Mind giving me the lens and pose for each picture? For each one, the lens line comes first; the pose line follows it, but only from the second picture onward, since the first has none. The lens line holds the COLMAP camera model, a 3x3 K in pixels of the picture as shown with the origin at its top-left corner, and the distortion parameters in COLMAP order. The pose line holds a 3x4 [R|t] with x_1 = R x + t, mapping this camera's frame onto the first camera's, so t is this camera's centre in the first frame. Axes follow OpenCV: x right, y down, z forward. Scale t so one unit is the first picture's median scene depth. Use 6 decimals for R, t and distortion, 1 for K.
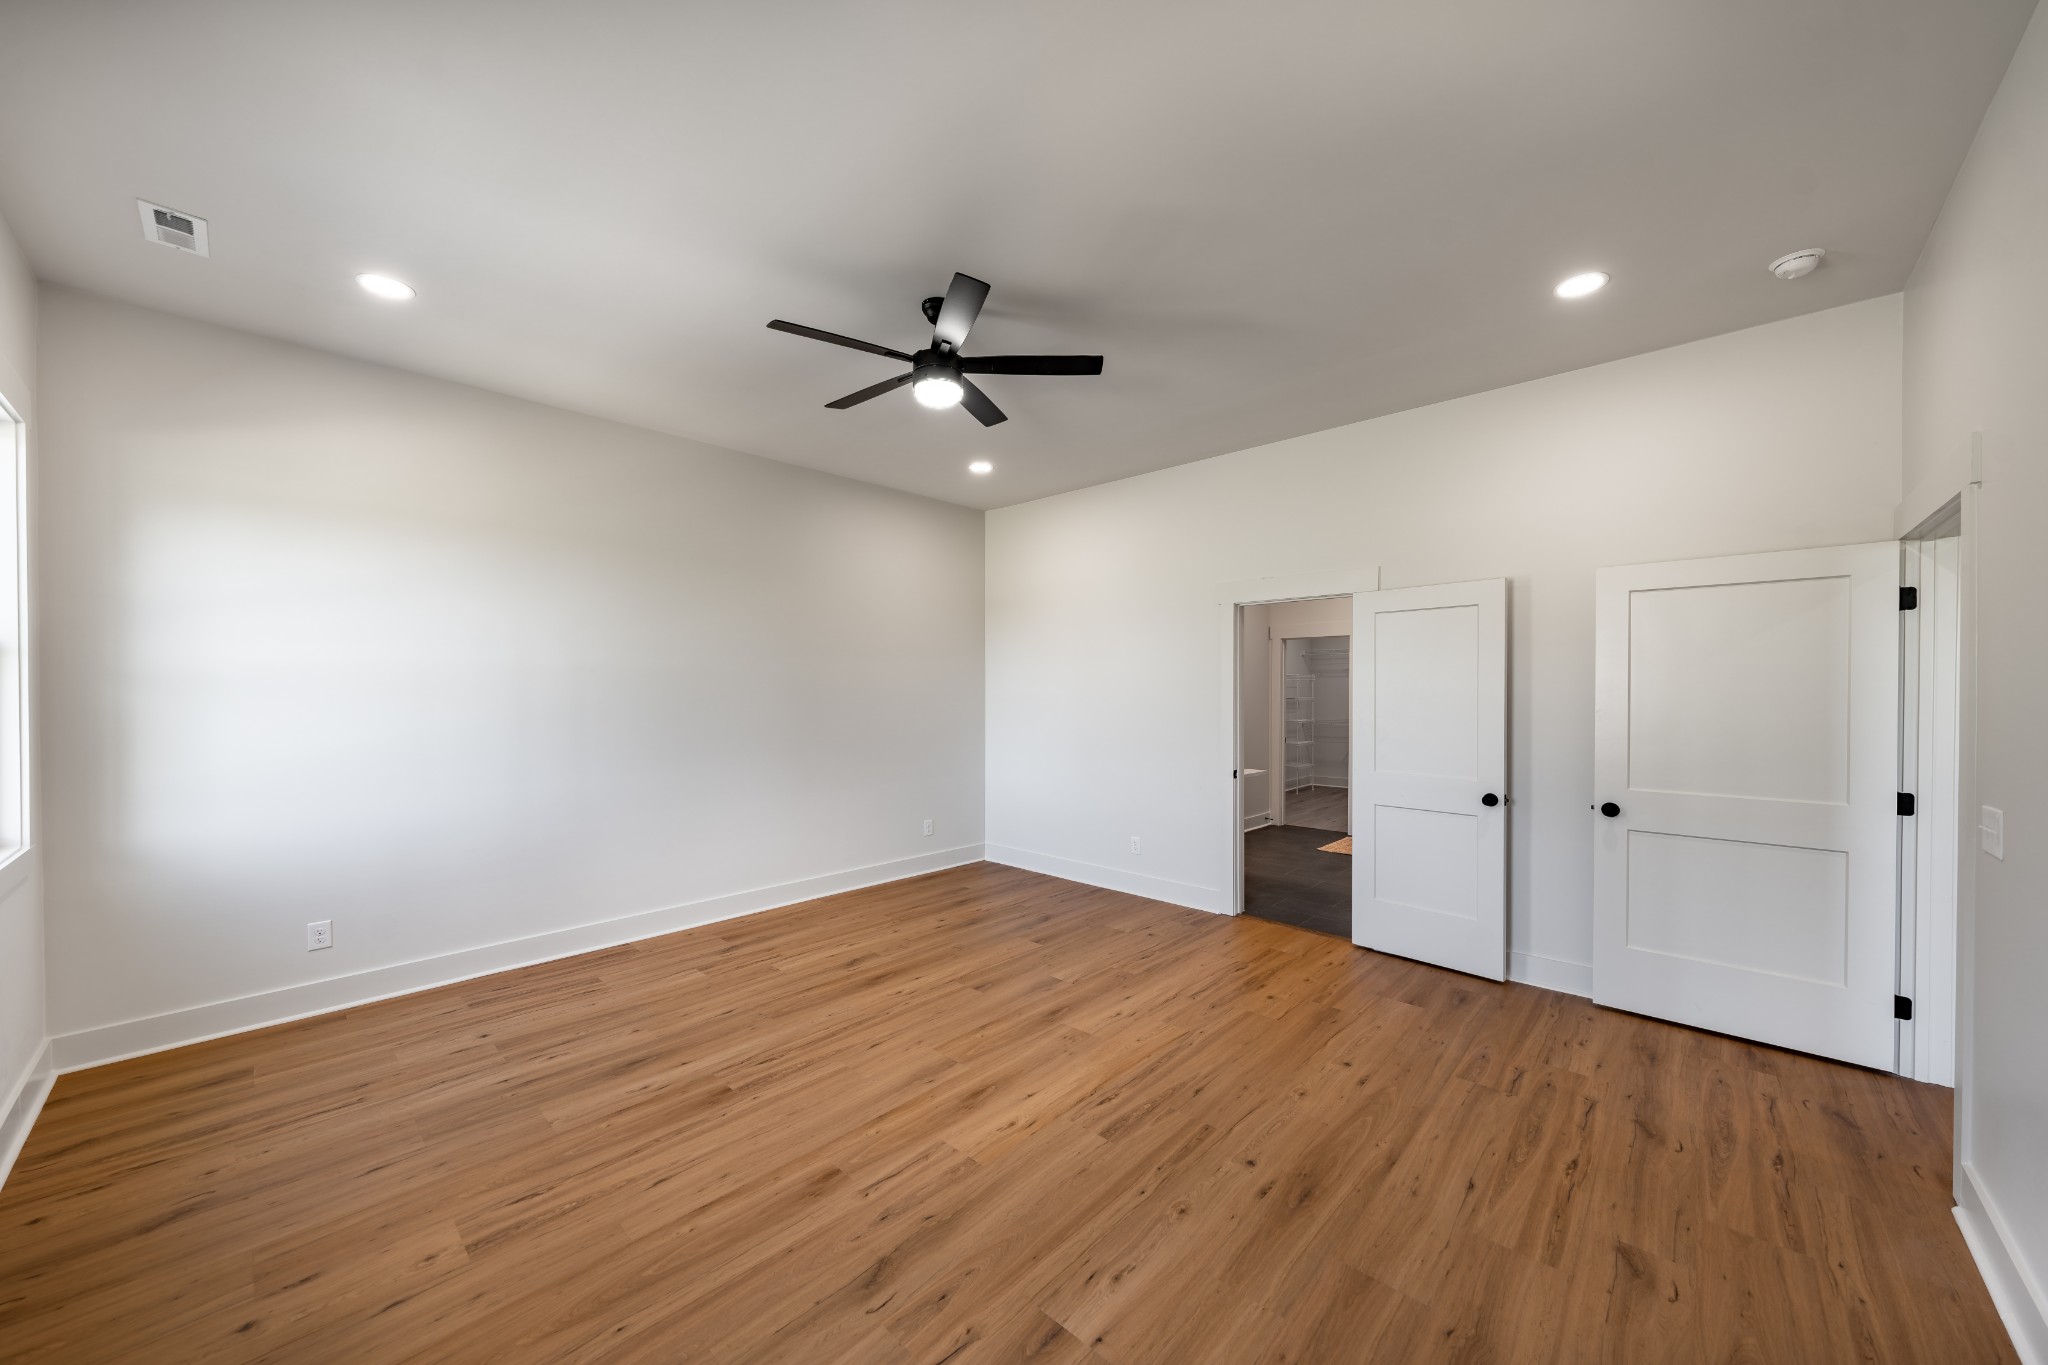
lens RADIAL K [[736.7, 0, 1038.7], [0, 736.7, 695.0], [0, 0, 1]] dist [0.000677, -0.000025]
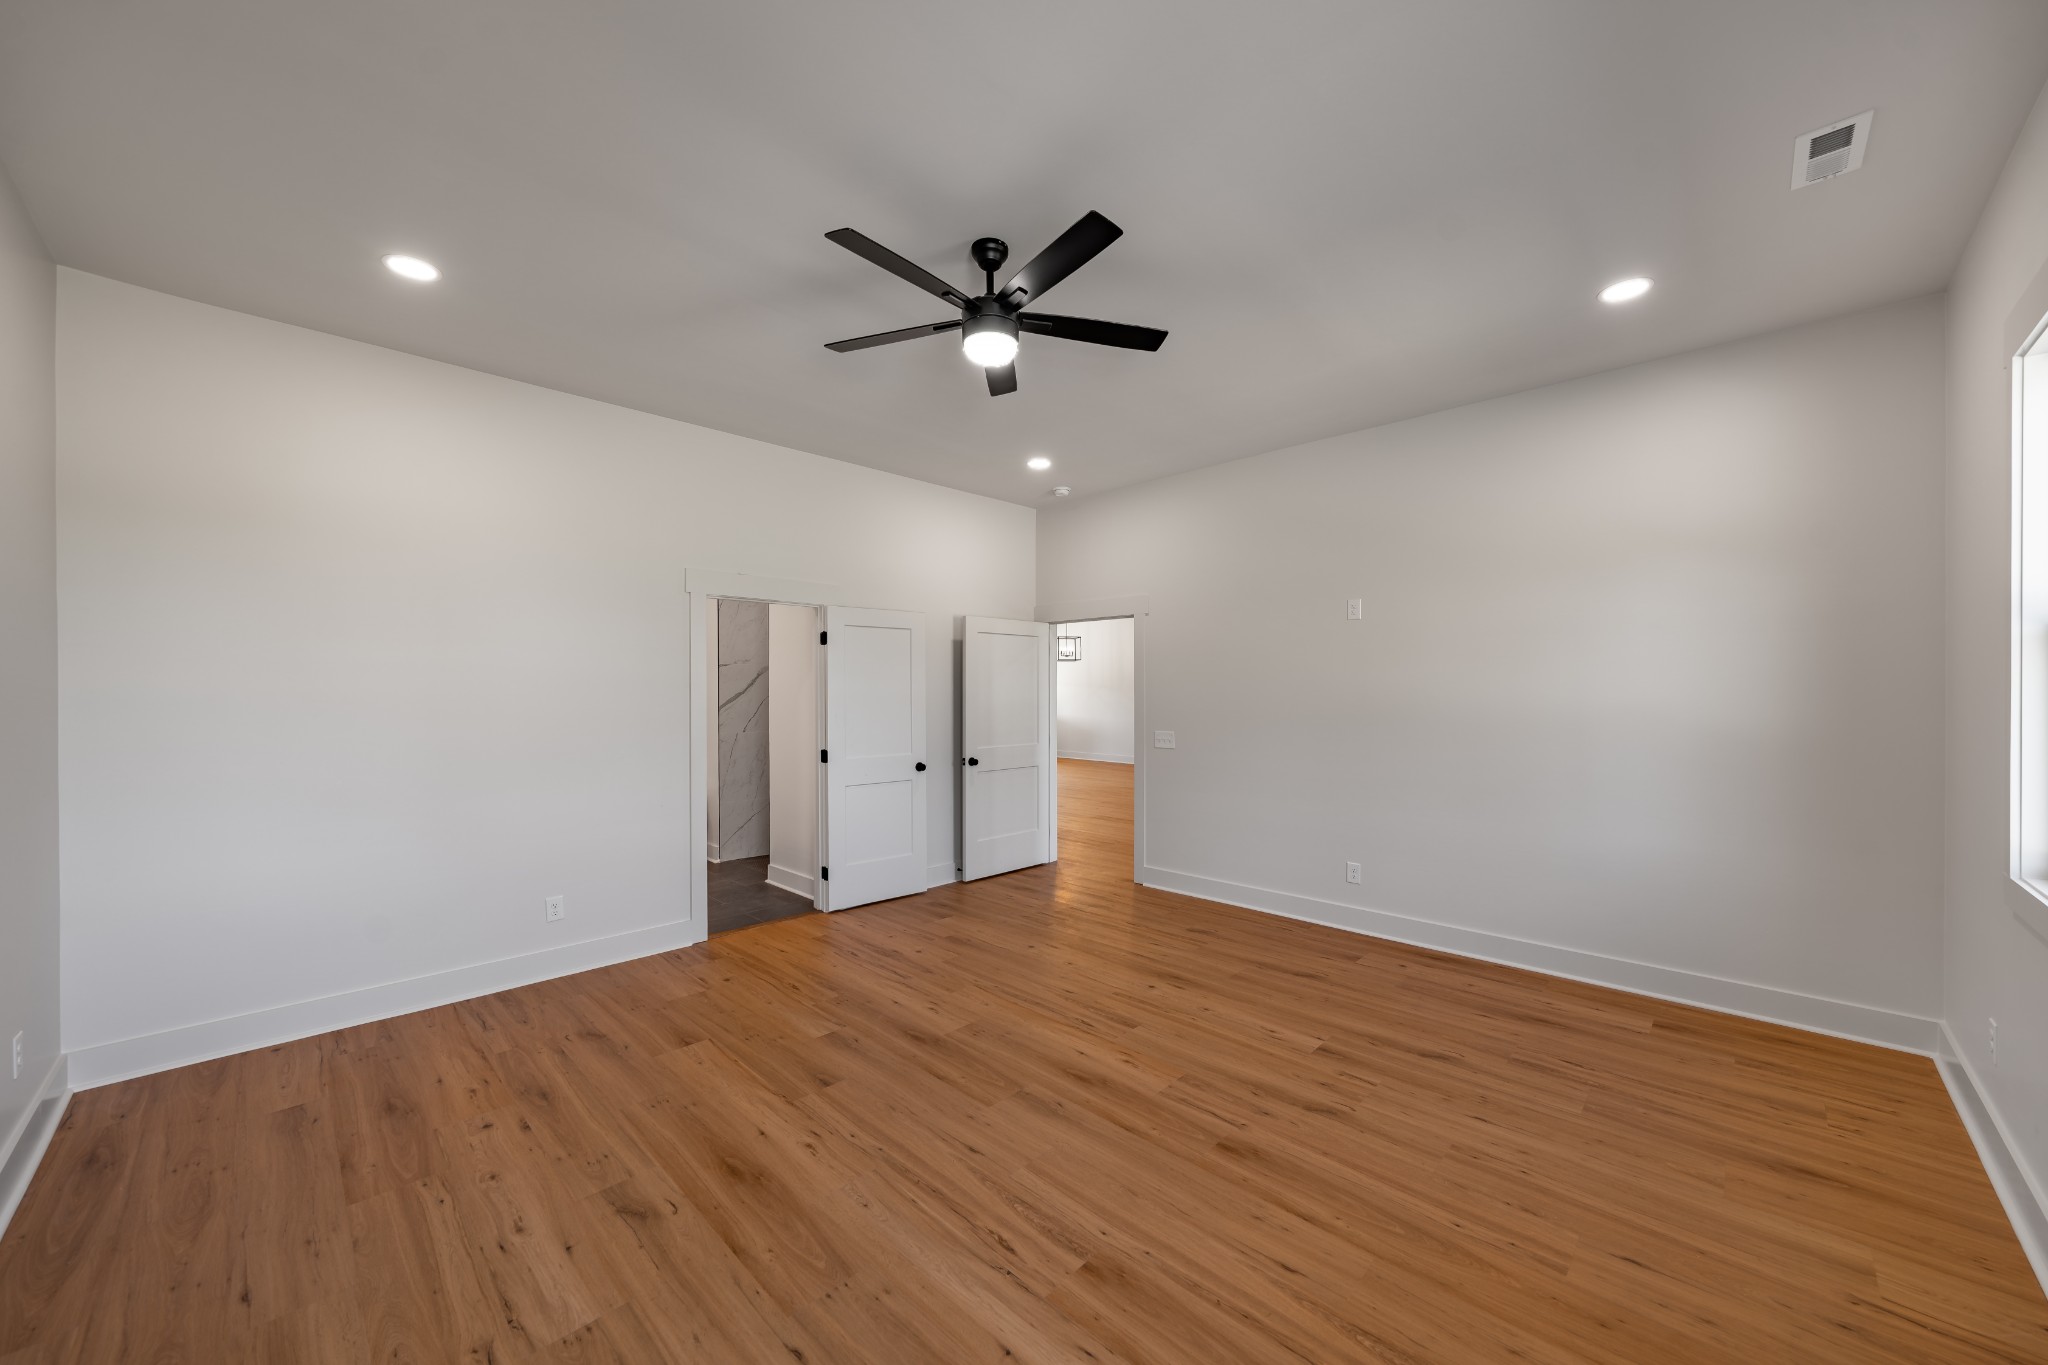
lens RADIAL K [[736.7, 0, 1038.7], [0, 736.7, 695.0], [0, 0, 1]] dist [0.000677, -0.000025]
pose [[0.027707, -0.003651, 0.999609, -0.993711], [0.008732, 0.999956, 0.003410, 0.004264], [-0.999578, 0.008634, 0.027737, 0.920596]]
